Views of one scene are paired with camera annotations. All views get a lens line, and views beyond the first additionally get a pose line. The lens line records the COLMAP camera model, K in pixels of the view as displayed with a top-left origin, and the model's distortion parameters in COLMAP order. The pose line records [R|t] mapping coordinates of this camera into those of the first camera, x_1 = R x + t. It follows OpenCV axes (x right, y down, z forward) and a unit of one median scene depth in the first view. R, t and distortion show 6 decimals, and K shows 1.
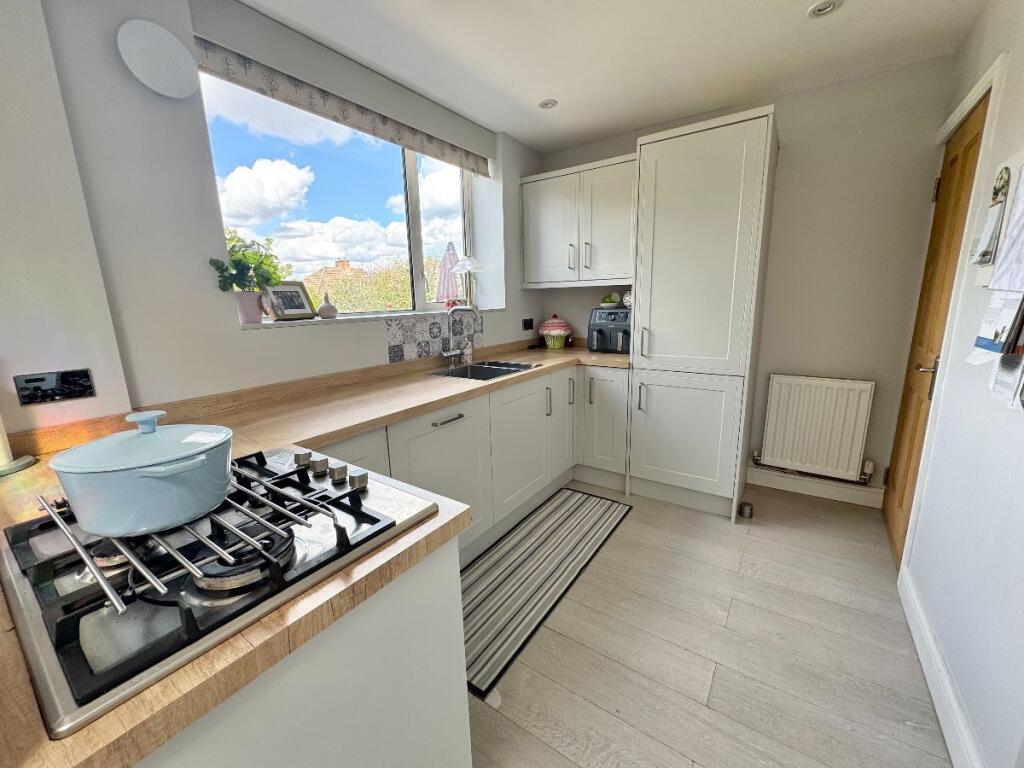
lens RADIAL K [[408.2, 0, 513.1], [0, 408.2, 382.7], [0, 0, 1]] dist [-0.000918, -0.000656]
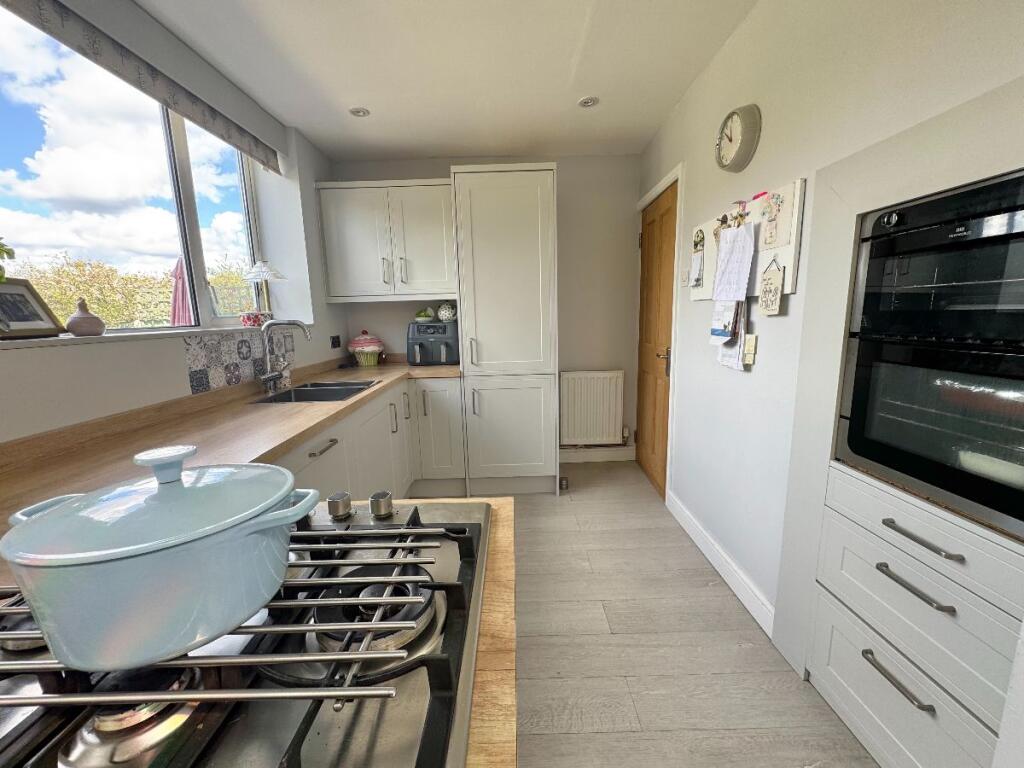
lens RADIAL K [[408.2, 0, 513.5], [0, 408.2, 382.6], [0, 0, 1]] dist [-0.000918, -0.000656]
pose [[0.820556, -0.093150, 0.563925, -0.217485], [0.122650, 0.992343, -0.014548, 0.012238], [-0.558252, 0.081103, 0.825698, 0.049036]]
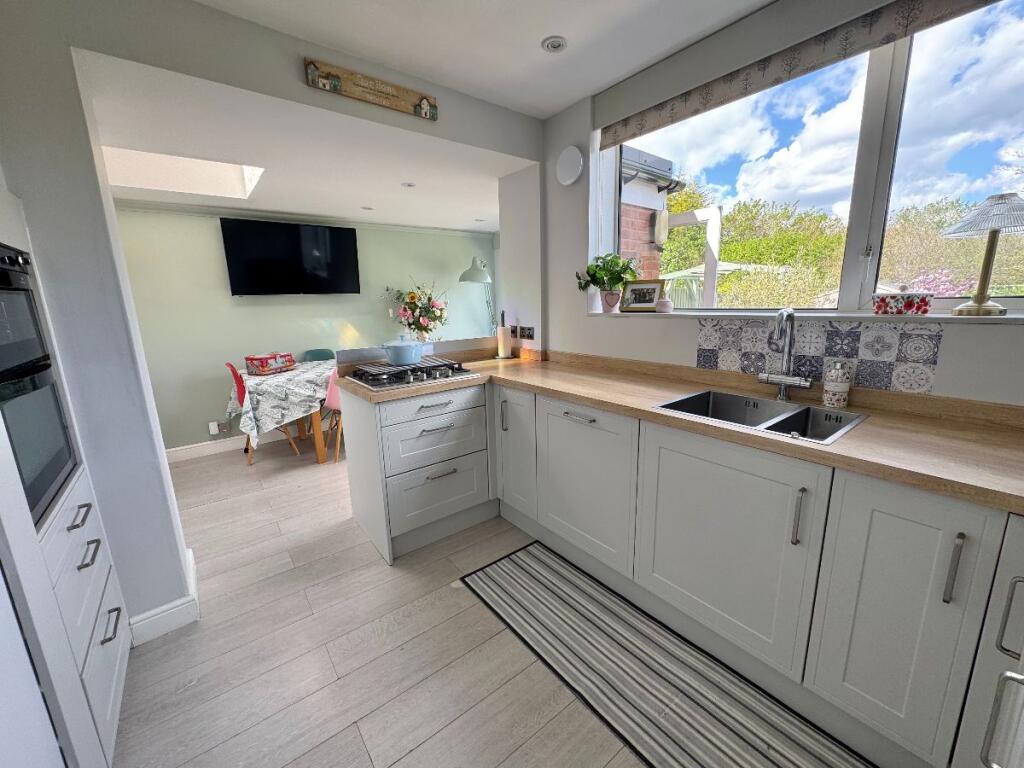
lens RADIAL K [[408.2, 0, 522.8], [0, 408.2, 385.9], [0, 0, 1]] dist [-0.000918, -0.000656]
pose [[-0.289870, 0.231282, -0.928700, 0.593844], [-0.161431, 0.944643, 0.285639, -0.184995], [0.943353, 0.232720, -0.236487, 0.781340]]
